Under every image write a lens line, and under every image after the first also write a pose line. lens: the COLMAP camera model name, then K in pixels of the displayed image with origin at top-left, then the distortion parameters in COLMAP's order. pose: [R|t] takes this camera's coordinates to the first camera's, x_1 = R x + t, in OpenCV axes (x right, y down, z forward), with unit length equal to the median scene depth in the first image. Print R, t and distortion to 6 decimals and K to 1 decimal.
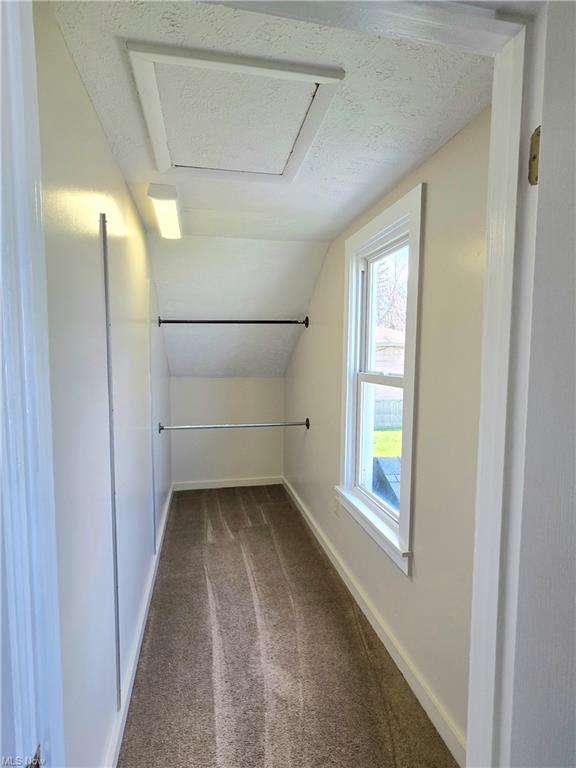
lens RADIAL K [[393.3, 0, 287.1], [0, 393.3, 386.3], [0, 0, 1]] dist [-0.001102, 0.001392]
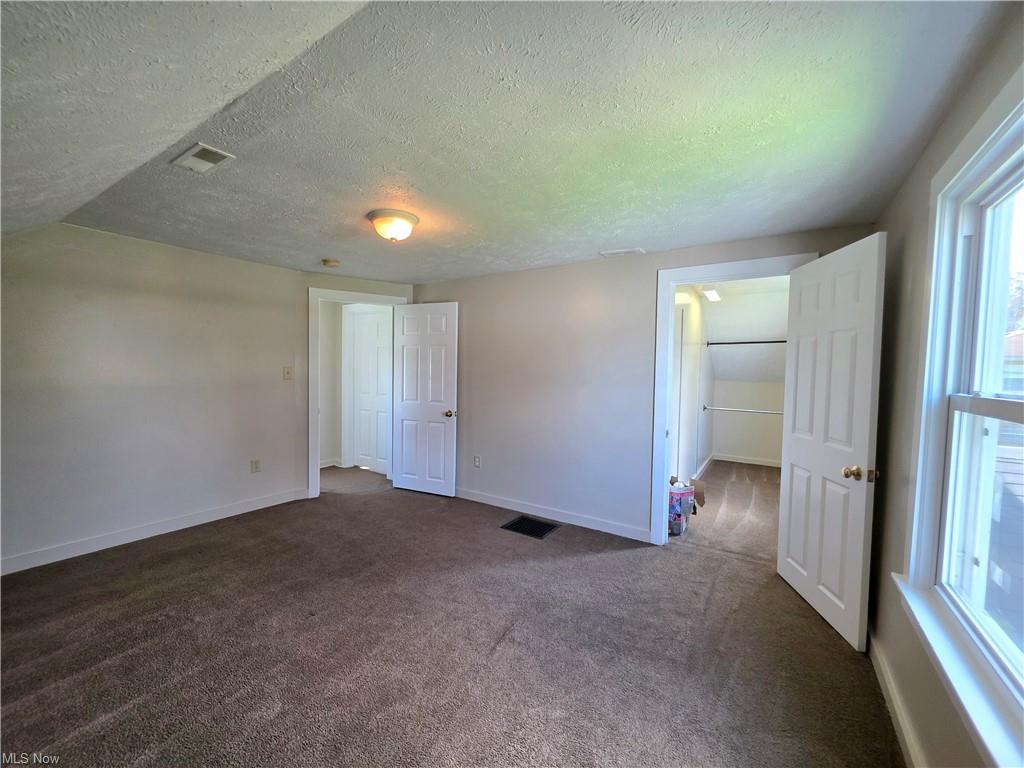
lens RADIAL K [[412.2, 0, 508.1], [0, 412.2, 391.2], [0, 0, 1]] dist [0.000402, 0.000110]
pose [[0.708670, 0.039732, -0.704421, 0.319660], [-0.075937, 0.996909, -0.020165, 0.137157], [0.701442, 0.067782, 0.709496, -0.834045]]
